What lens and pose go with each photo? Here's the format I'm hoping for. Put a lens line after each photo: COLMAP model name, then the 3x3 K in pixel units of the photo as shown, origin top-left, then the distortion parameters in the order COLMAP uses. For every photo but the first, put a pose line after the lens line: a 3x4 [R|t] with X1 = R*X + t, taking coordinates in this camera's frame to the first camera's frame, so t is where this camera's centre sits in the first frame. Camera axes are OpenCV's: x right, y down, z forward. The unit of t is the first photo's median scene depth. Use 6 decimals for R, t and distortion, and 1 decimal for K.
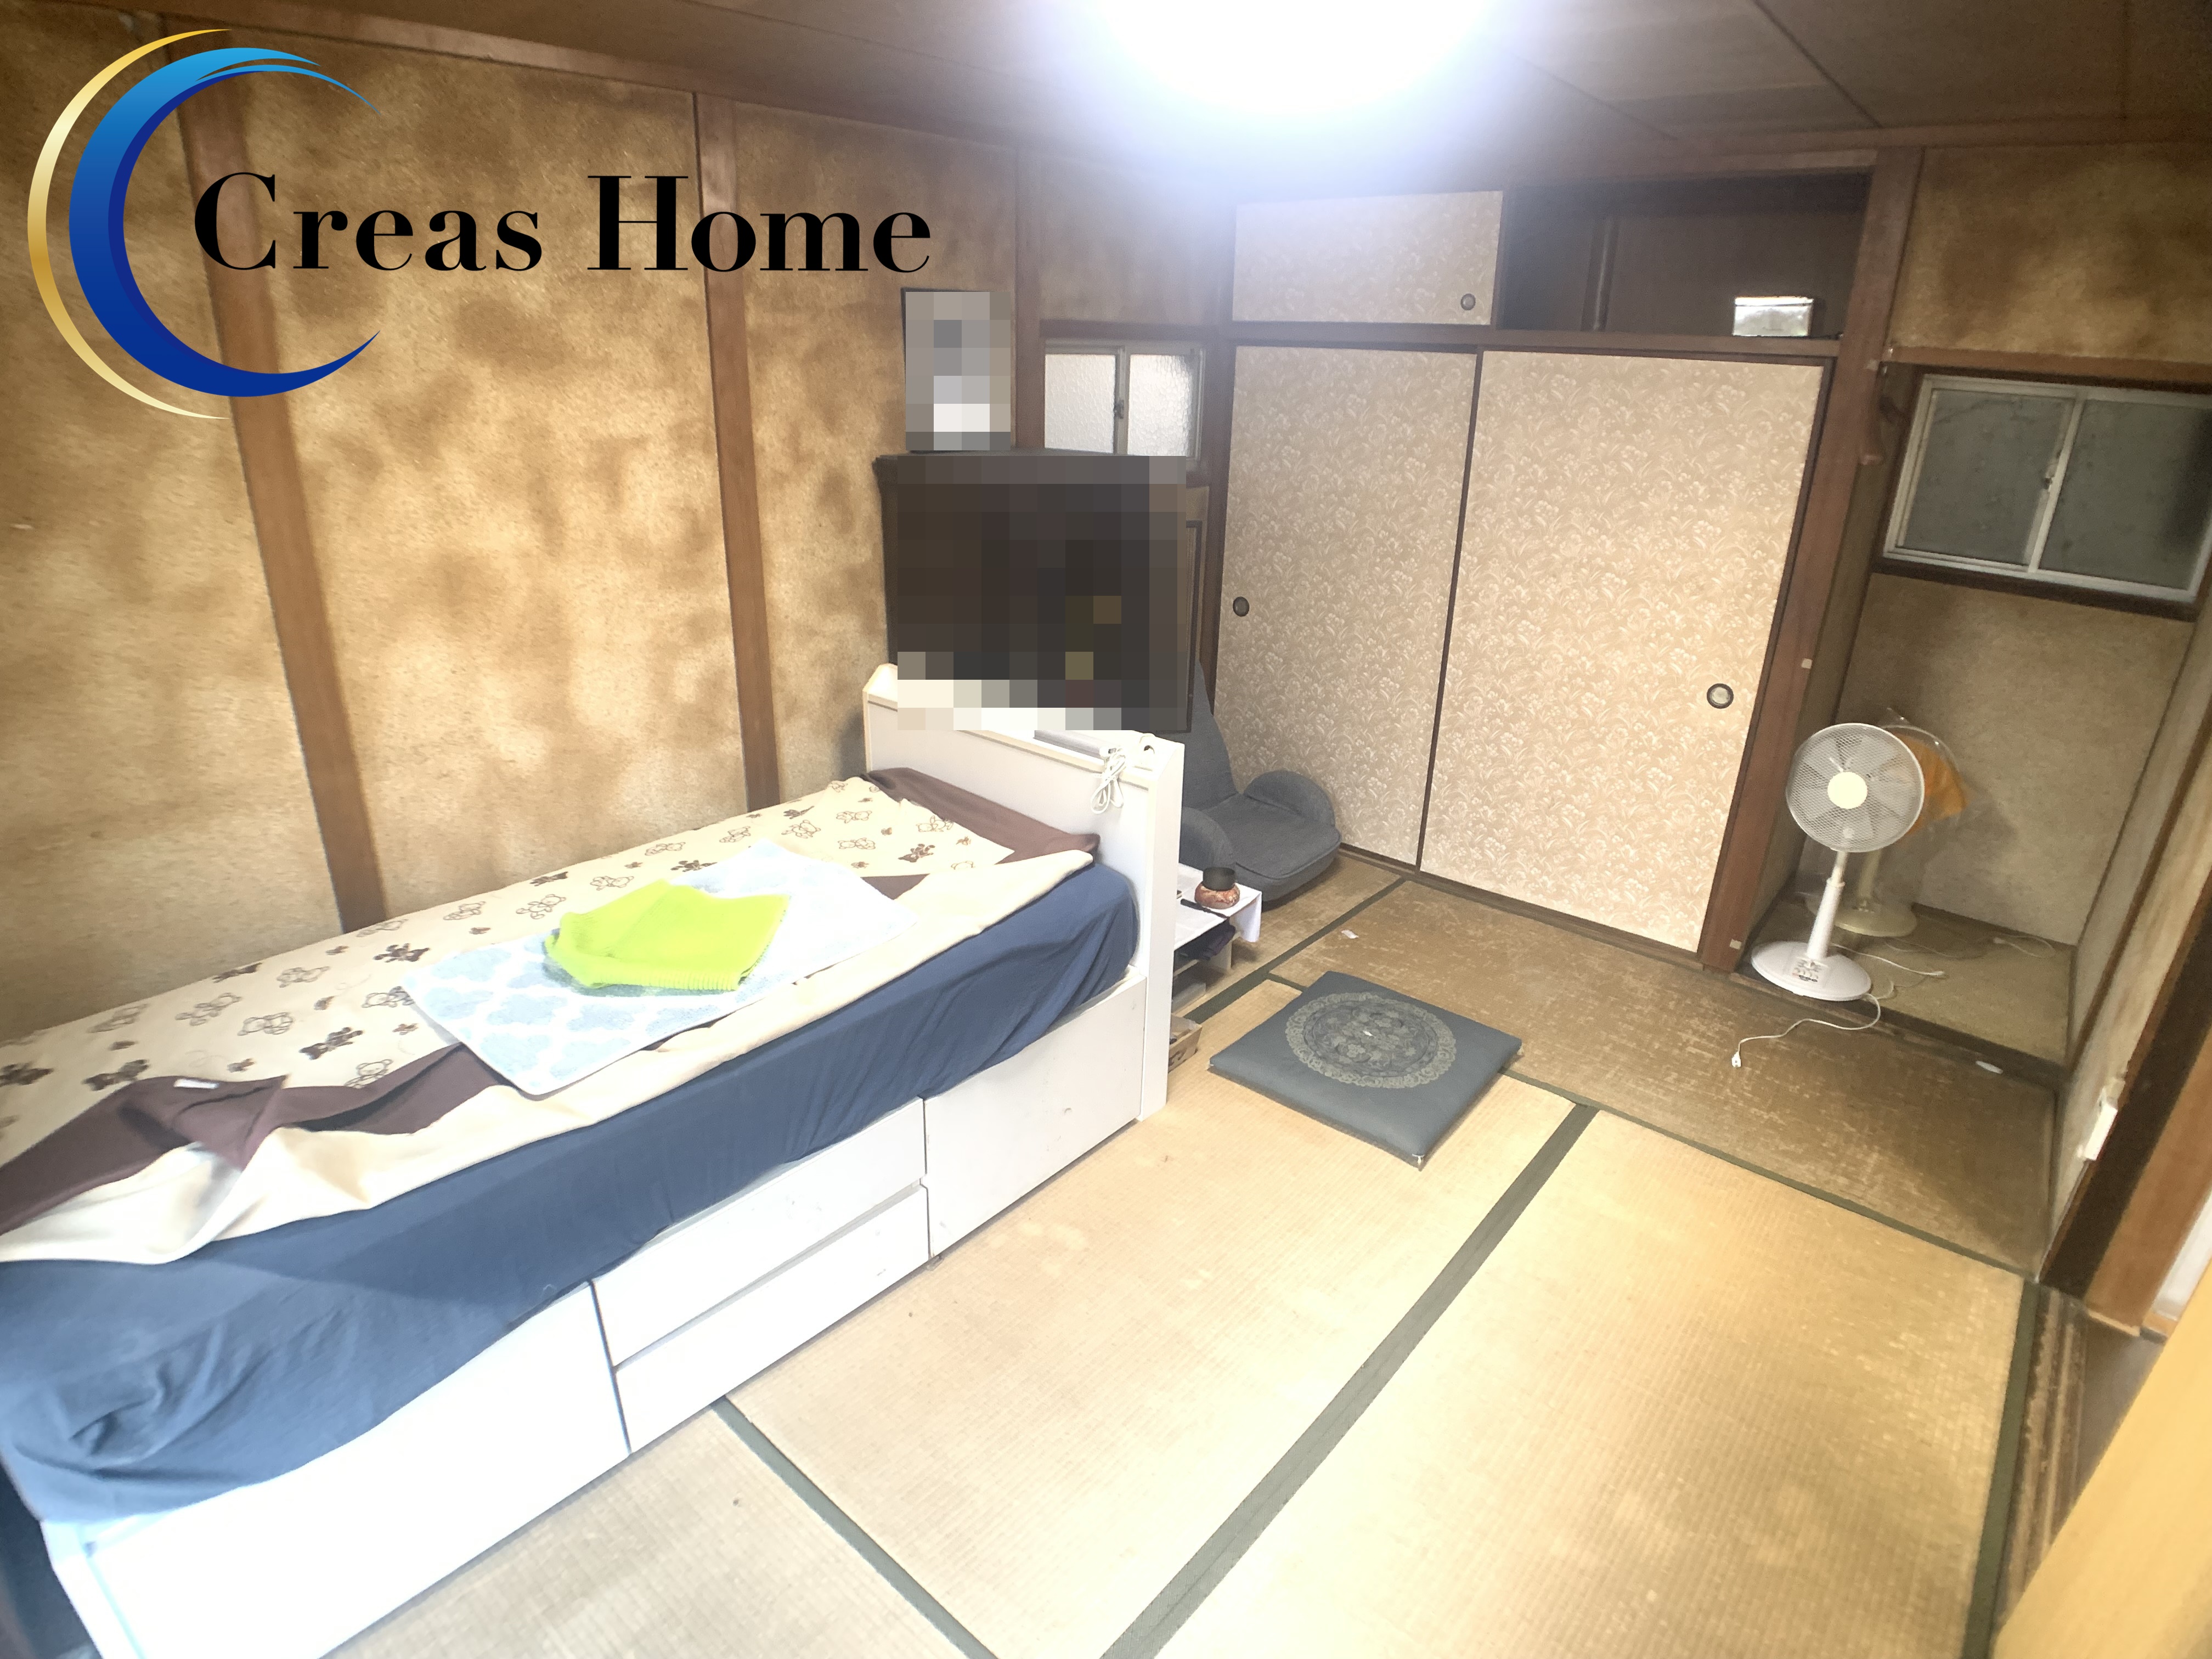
lens RADIAL K [[1170.7, 0, 1102.2], [0, 1170.7, 832.6], [0, 0, 1]] dist [-0.085164, 0.001065]
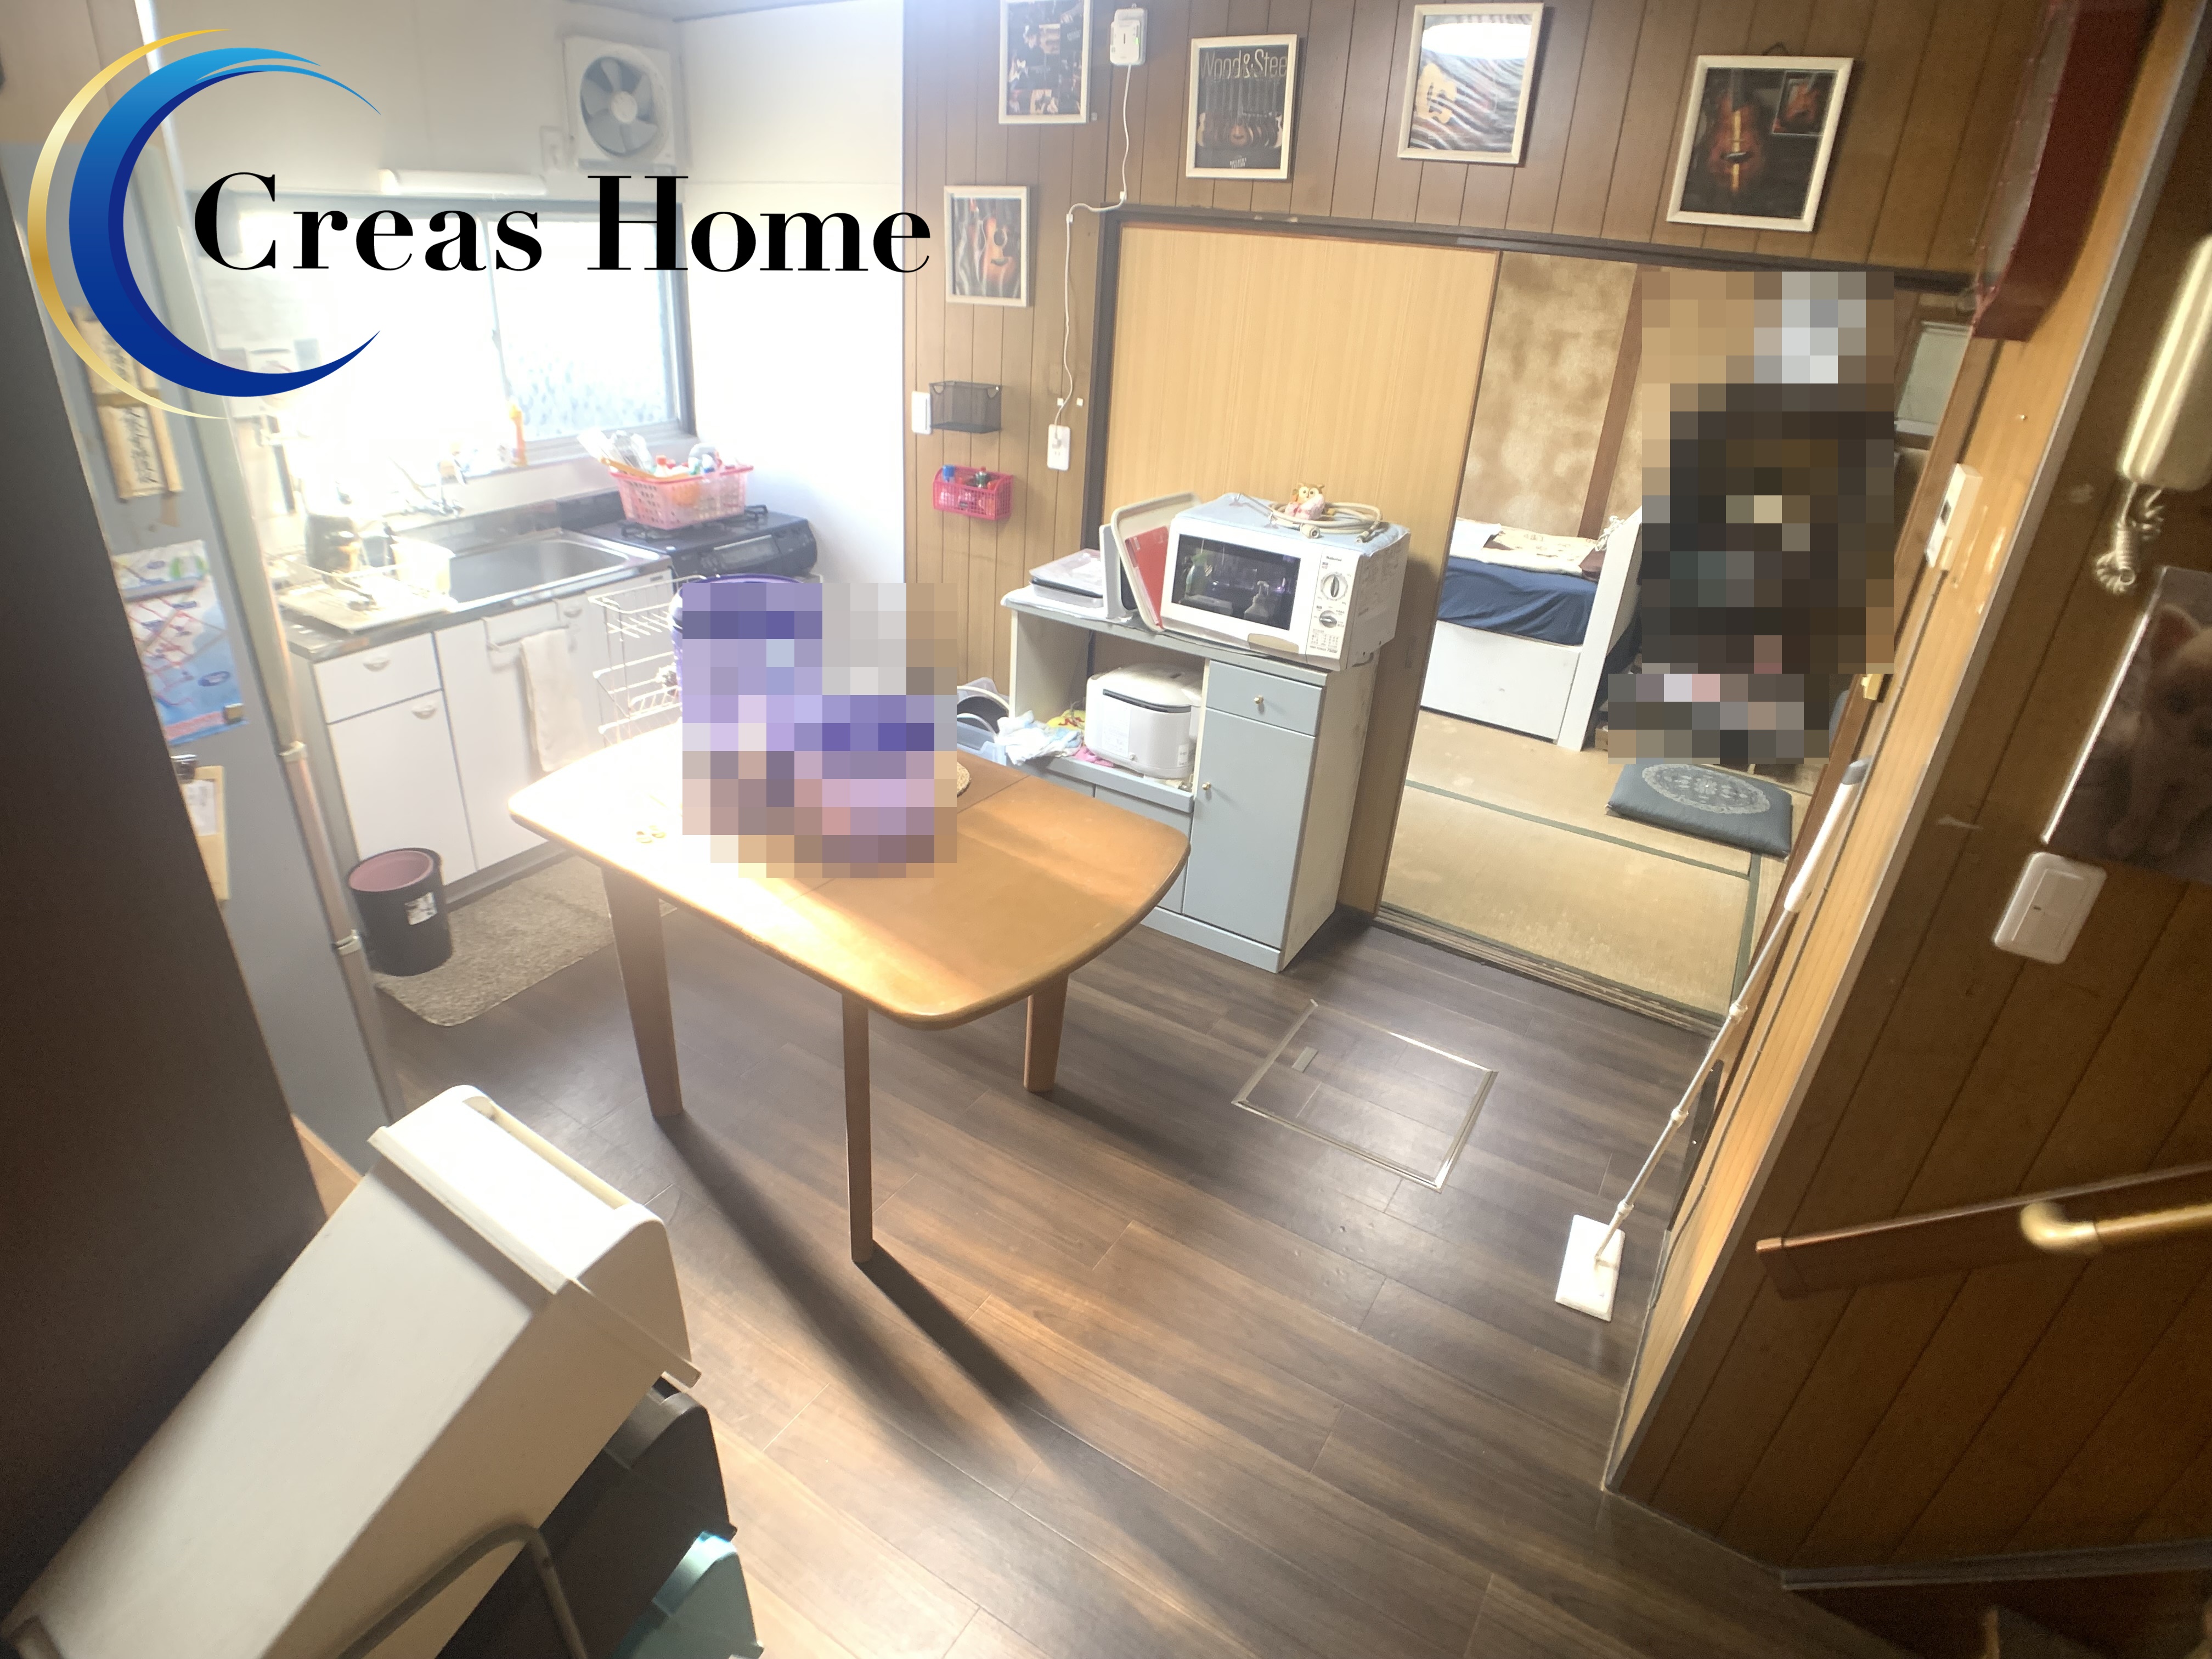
lens RADIAL K [[1170.7, 0, 1108.6], [0, 1170.7, 836.1], [0, 0, 1]] dist [-0.085164, 0.001065]
pose [[0.186358, 0.441309, -0.877791, 1.531590], [-0.436123, 0.837751, 0.328588, 0.095300], [0.880379, 0.321589, 0.348587, -0.131896]]
